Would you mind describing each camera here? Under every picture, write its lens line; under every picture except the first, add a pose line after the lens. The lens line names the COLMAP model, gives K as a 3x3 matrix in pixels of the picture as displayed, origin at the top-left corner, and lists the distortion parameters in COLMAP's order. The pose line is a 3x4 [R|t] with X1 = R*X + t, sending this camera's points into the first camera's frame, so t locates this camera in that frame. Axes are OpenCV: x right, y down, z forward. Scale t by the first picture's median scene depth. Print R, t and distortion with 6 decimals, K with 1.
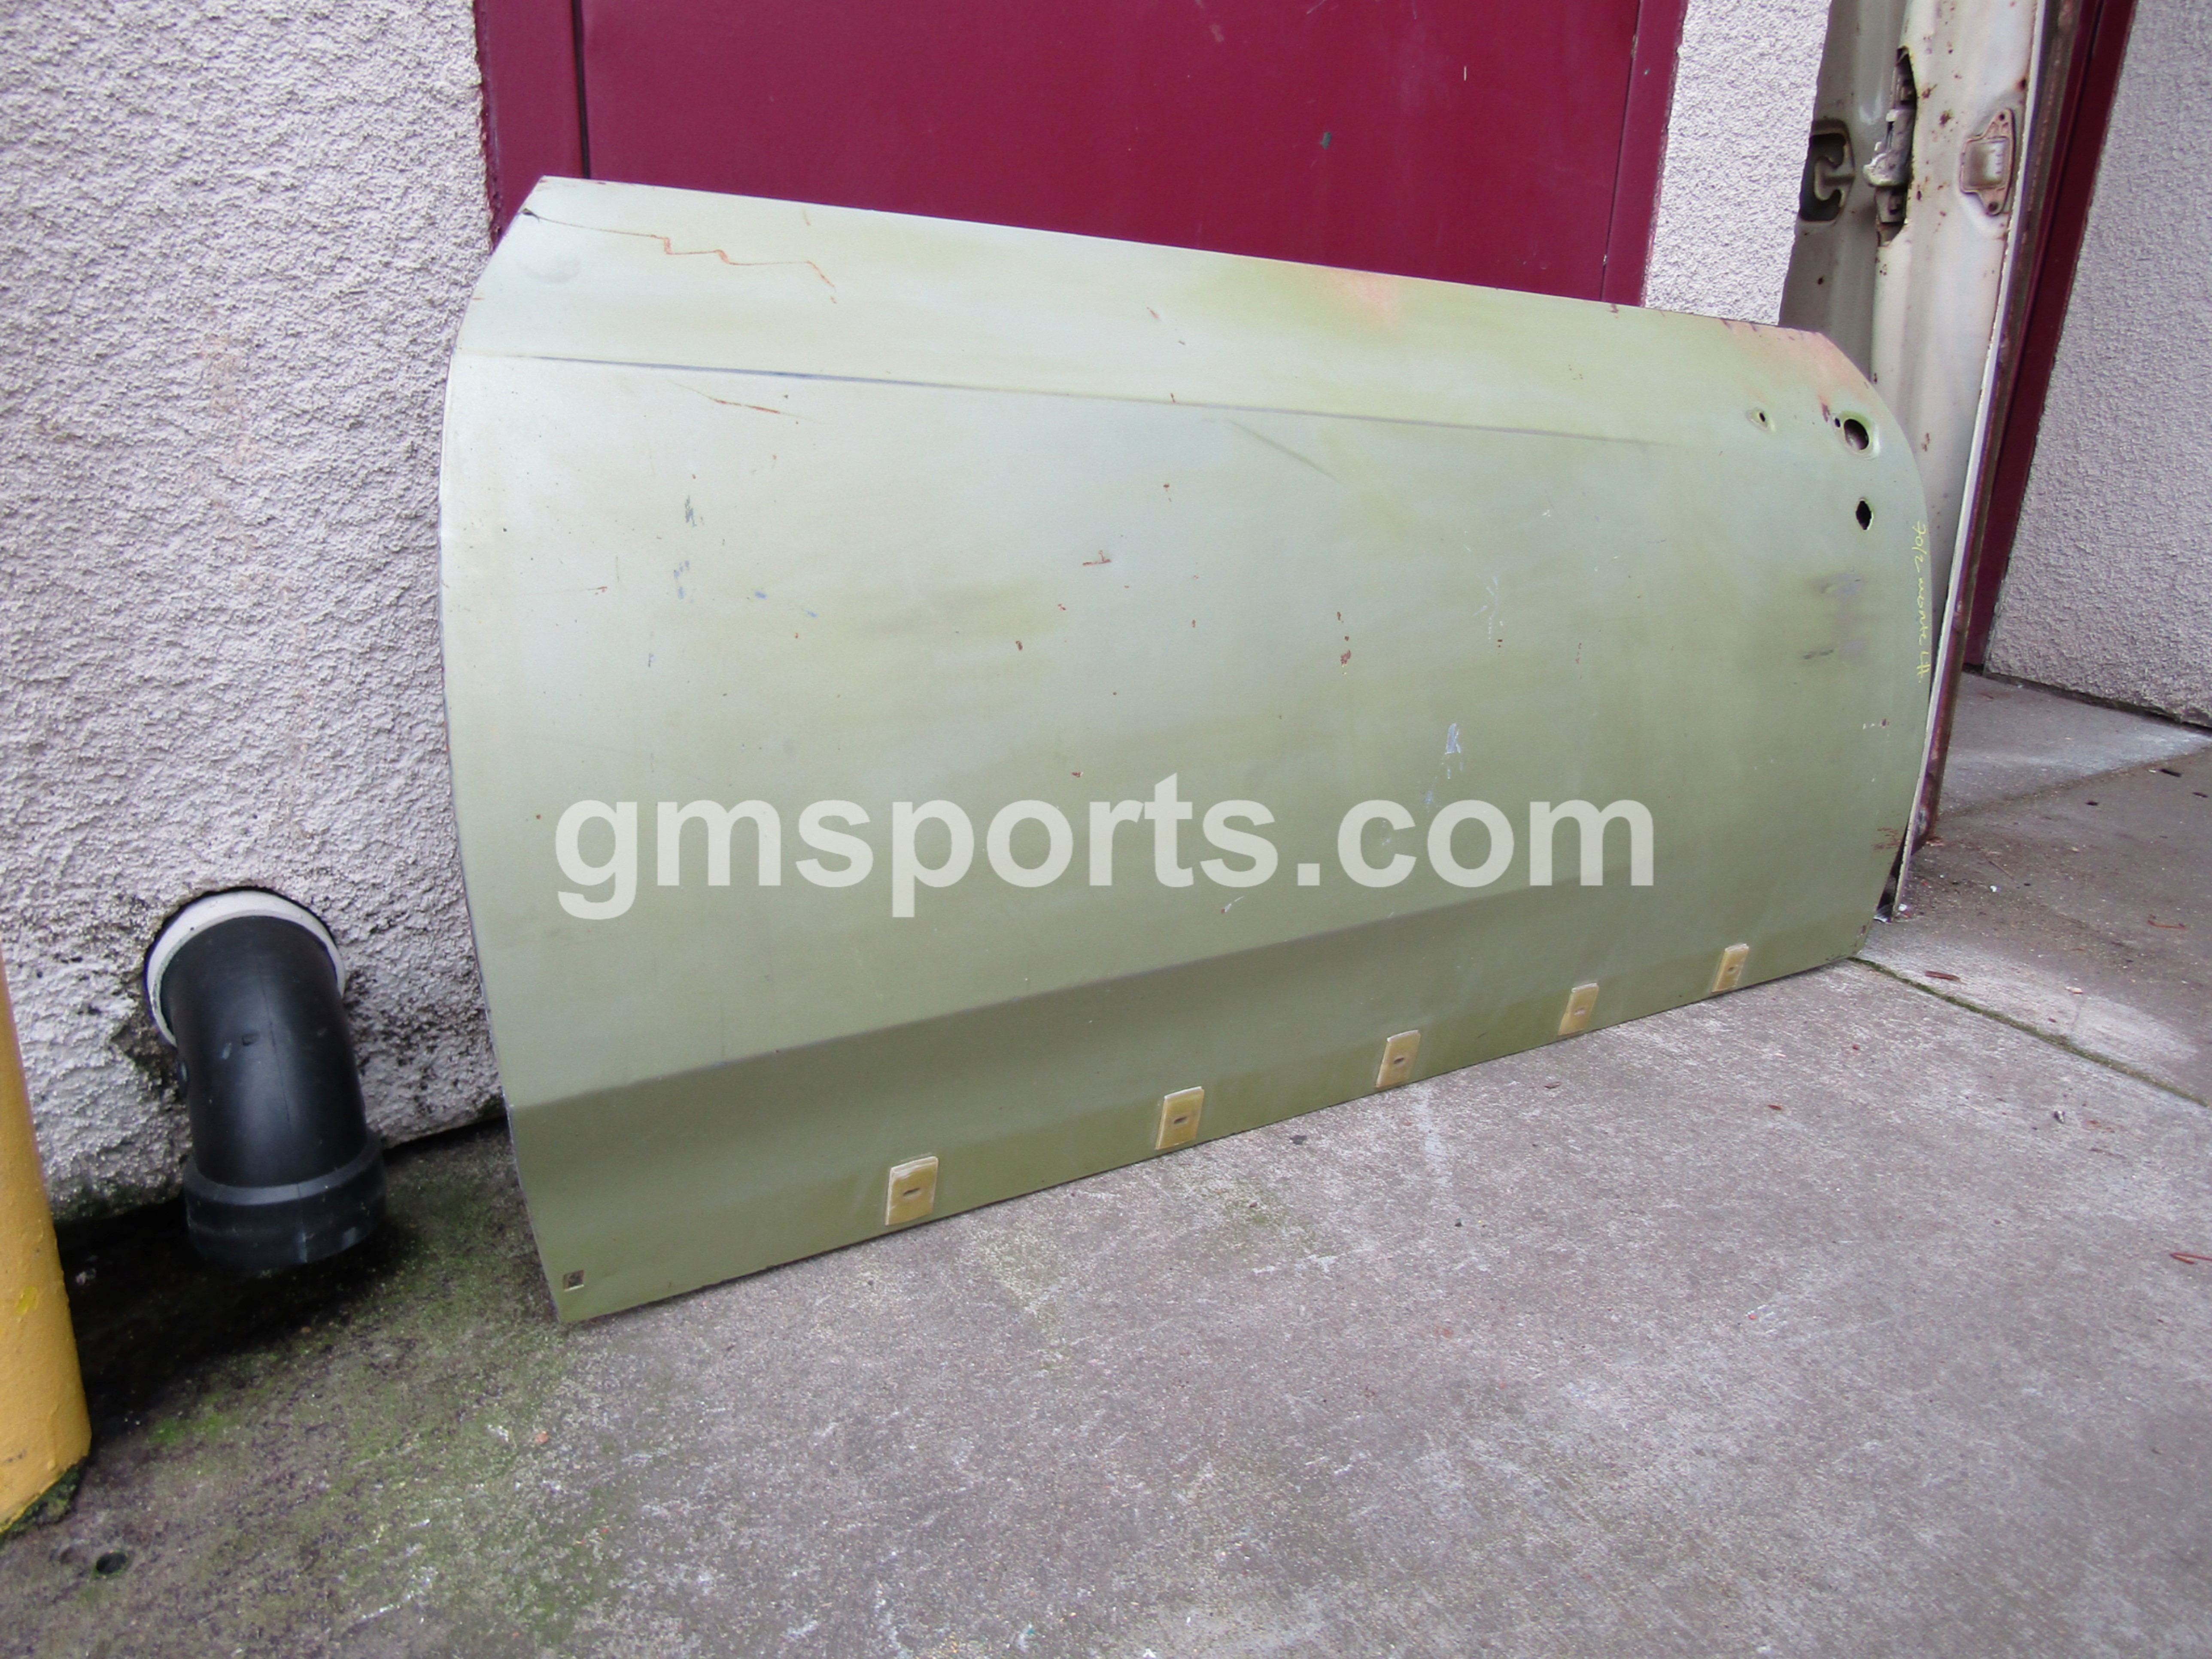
lens RADIAL K [[1580.3, 0, 1112.8], [0, 1580.3, 827.6], [0, 0, 1]] dist [-0.006685, -0.000671]
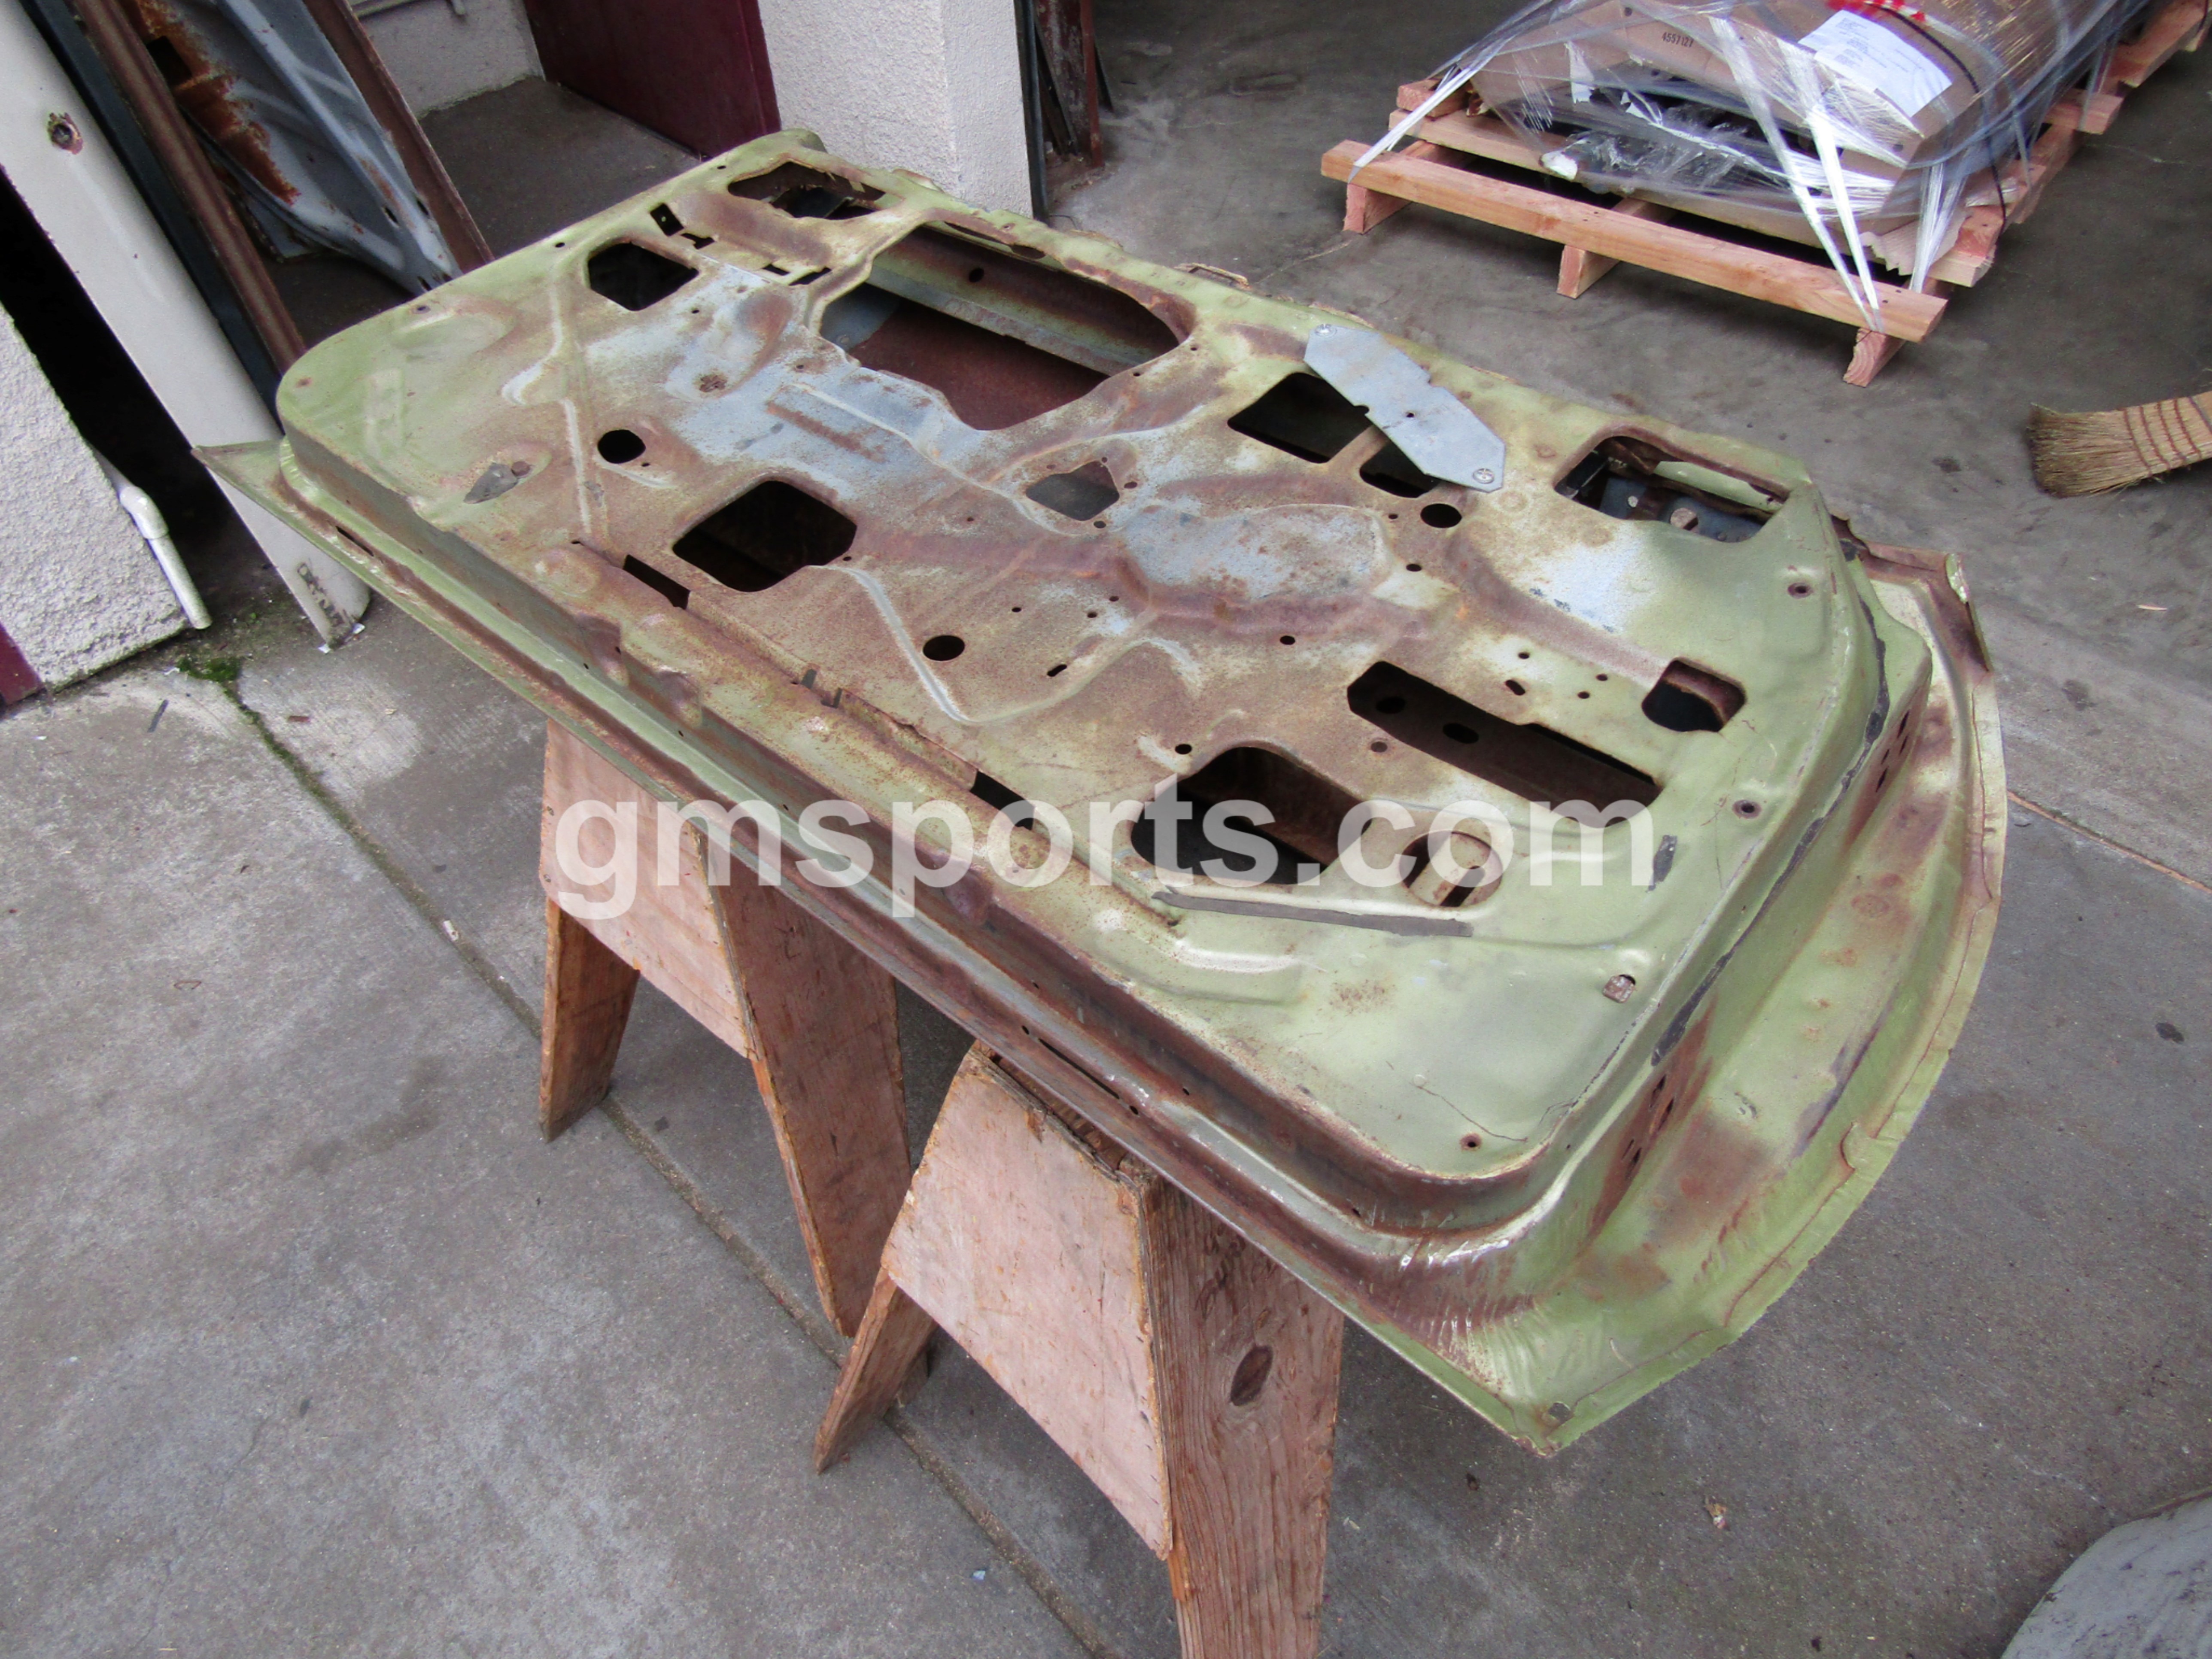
lens RADIAL K [[1580.3, 0, 1106.6], [0, 1580.3, 818.7], [0, 0, 1]] dist [-0.006685, -0.000671]
pose [[0.977772, -0.202748, 0.053439, 2.042912], [0.156212, 0.874418, 0.459338, -0.664298], [-0.139858, -0.440779, 0.886653, -0.768092]]
